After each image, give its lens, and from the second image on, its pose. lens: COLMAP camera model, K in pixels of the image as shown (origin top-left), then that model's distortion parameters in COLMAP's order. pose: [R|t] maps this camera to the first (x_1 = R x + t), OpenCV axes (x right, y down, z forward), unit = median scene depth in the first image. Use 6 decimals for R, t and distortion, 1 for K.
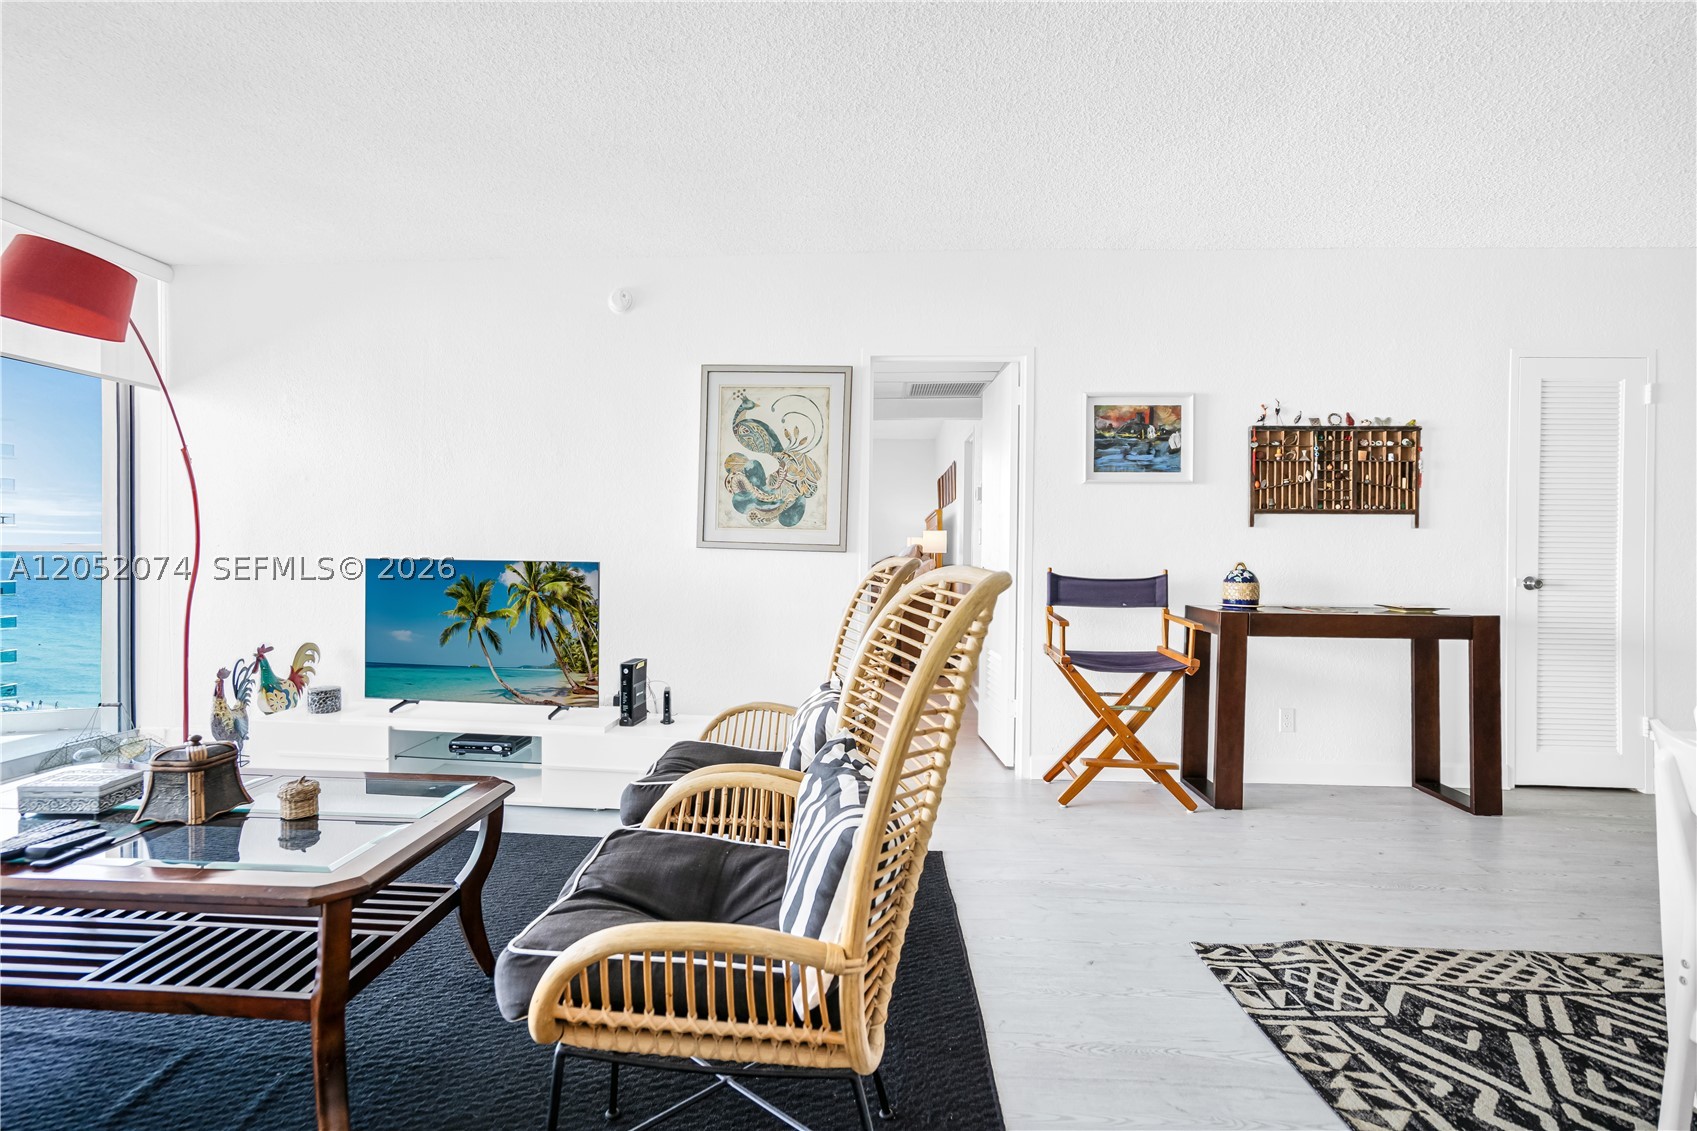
lens RADIAL K [[798.6, 0, 834.2], [0, 798.6, 555.0], [0, 0, 1]] dist [-0.053572, 0.021224]
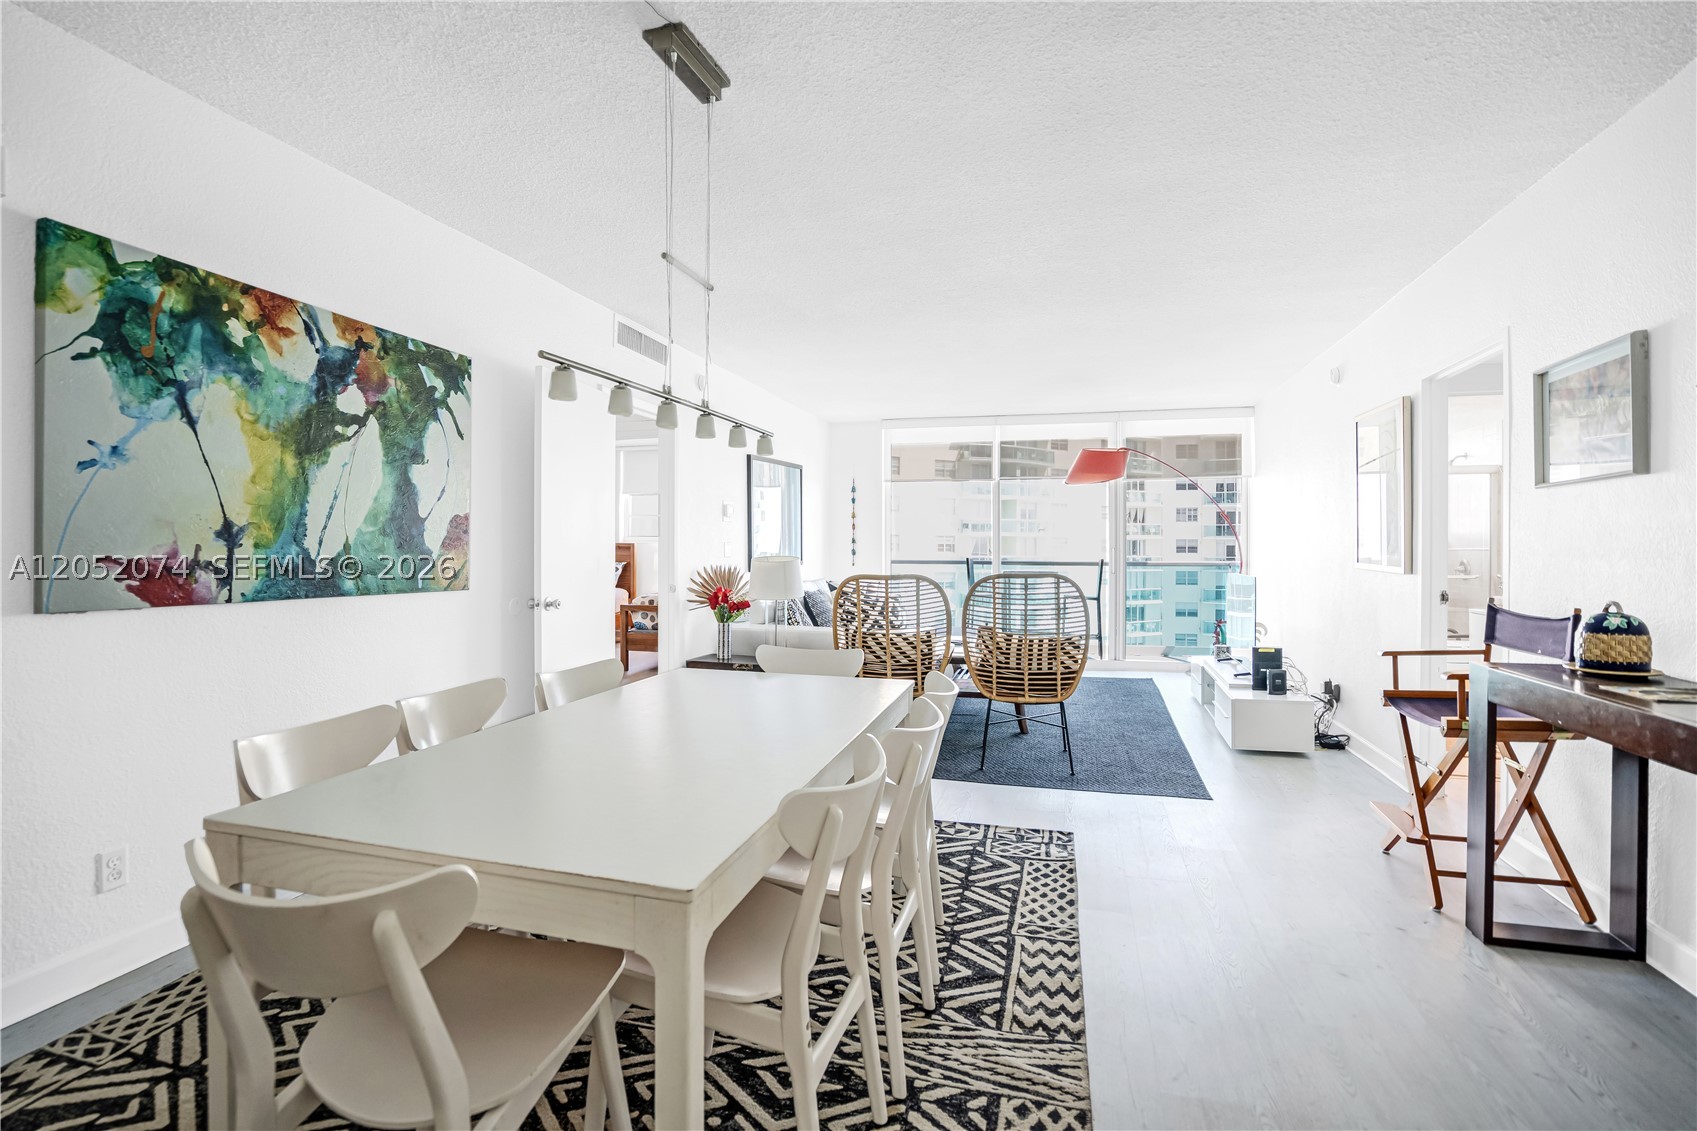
lens RADIAL K [[798.6, 0, 834.2], [0, 798.6, 555.0], [0, 0, 1]] dist [-0.053572, 0.021224]
pose [[-0.227950, -0.009365, -0.973628, 2.336641], [-0.009529, 0.999927, -0.007387, -0.030721], [0.973626, 0.007594, -0.228022, 1.013641]]
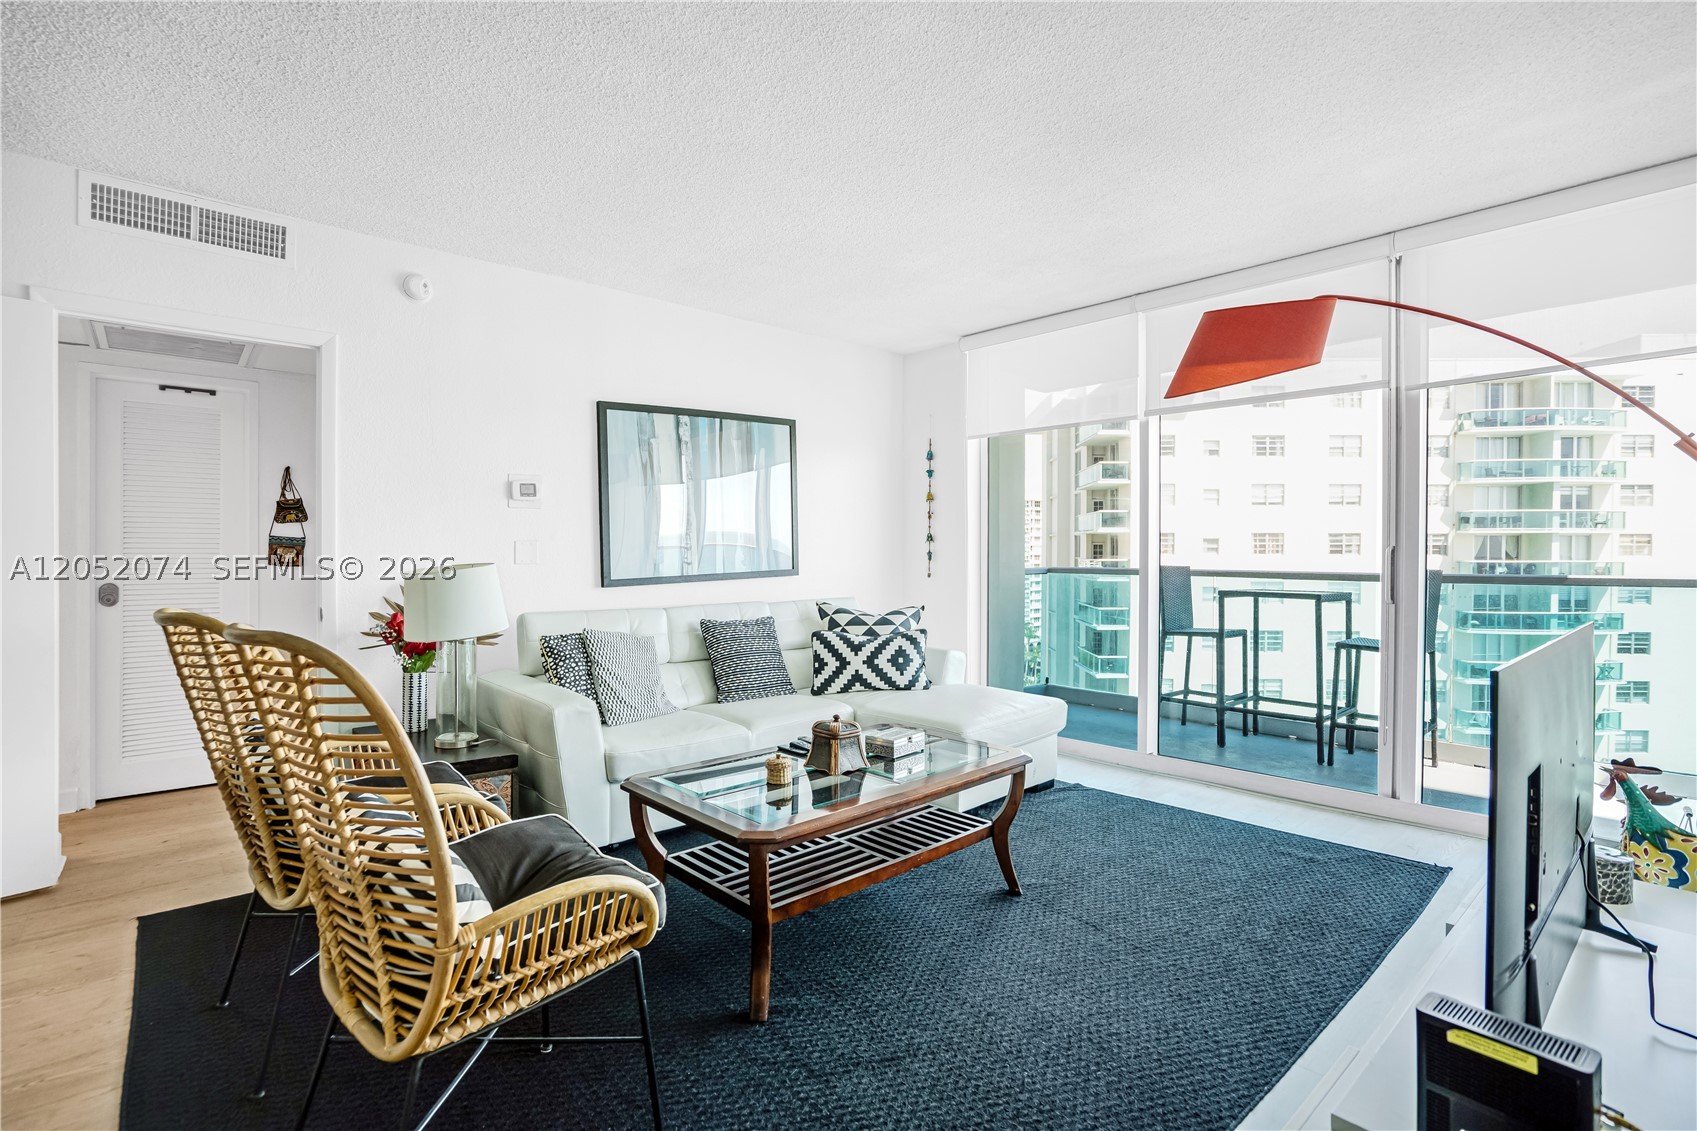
lens RADIAL K [[797.2, 0, 838.1], [0, 797.2, 569.9], [0, 0, 1]] dist [-0.057042, 0.023299]
pose [[-0.706559, 0.000478, -0.707654, 0.235195], [-0.012804, 0.999827, 0.013459, -0.063403], [0.707539, 0.018570, -0.706431, 1.828293]]
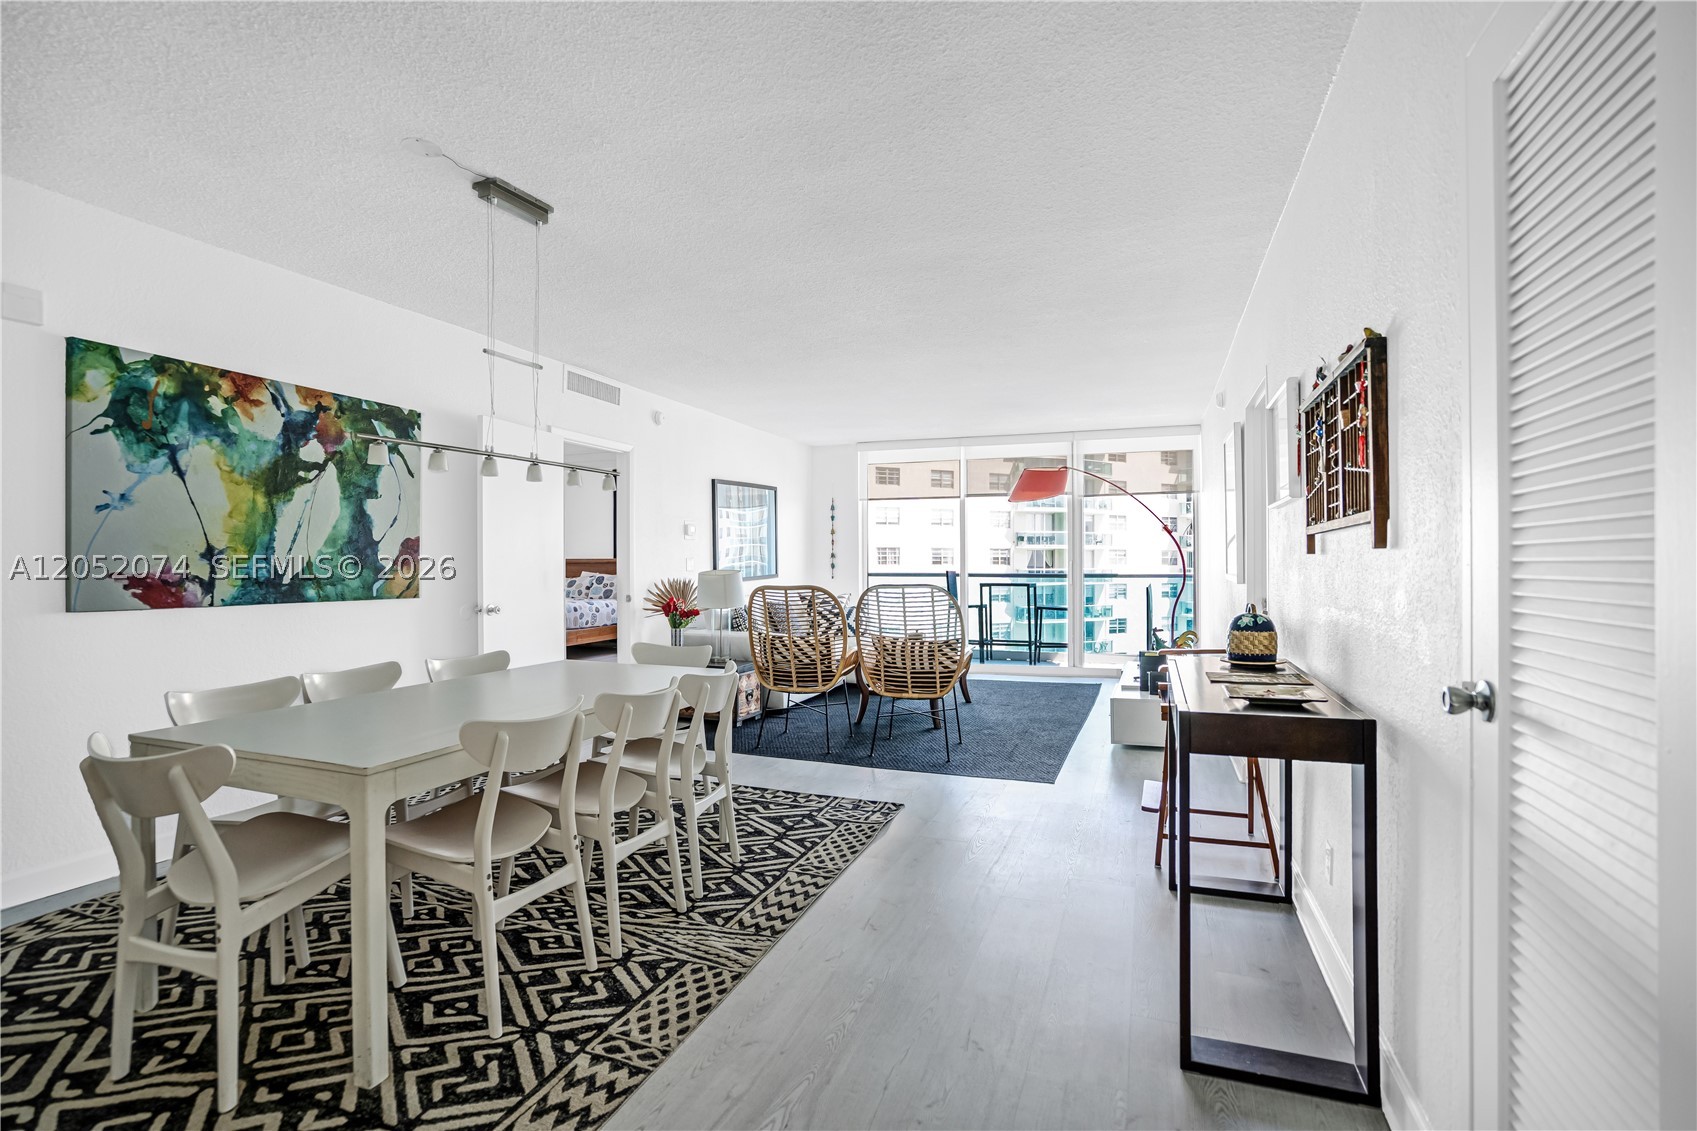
lens RADIAL K [[797.2, 0, 838.1], [0, 797.2, 569.9], [0, 0, 1]] dist [-0.057042, 0.023299]
pose [[-0.309775, -0.006718, -0.950786, 2.522595], [-0.005488, 0.999971, -0.005277, -0.031329], [0.950794, 0.003583, -0.309803, 1.603338]]
